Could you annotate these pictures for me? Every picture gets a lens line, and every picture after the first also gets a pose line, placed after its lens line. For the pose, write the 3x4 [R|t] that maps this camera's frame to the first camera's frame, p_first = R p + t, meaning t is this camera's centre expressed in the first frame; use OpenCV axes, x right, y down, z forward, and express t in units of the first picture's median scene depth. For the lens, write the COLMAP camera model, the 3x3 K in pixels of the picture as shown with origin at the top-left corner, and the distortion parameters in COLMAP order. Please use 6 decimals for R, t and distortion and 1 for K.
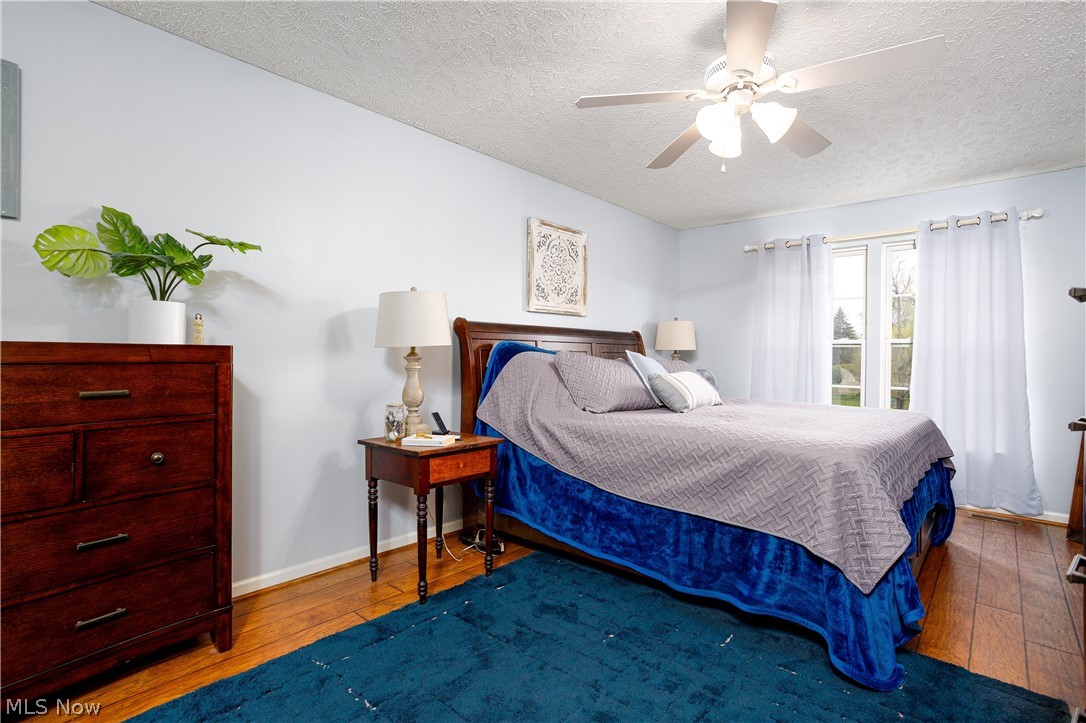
lens RADIAL K [[523.6, 0, 545.7], [0, 523.6, 358.6], [0, 0, 1]] dist [-0.022430, 0.000121]
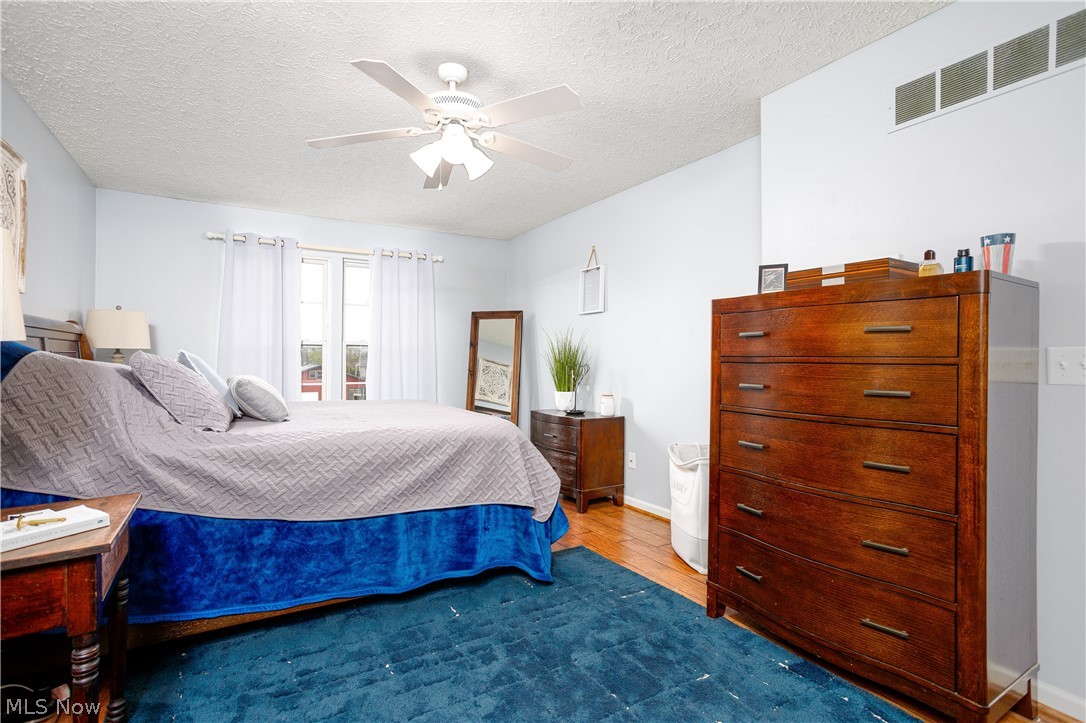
lens RADIAL K [[523.6, 0, 545.3], [0, 523.6, 357.7], [0, 0, 1]] dist [-0.022430, 0.000121]
pose [[0.312718, -0.002250, 0.949843, -0.510509], [0.003455, 0.999993, 0.001231, -0.005015], [-0.949840, 0.002897, 0.312724, 0.356116]]
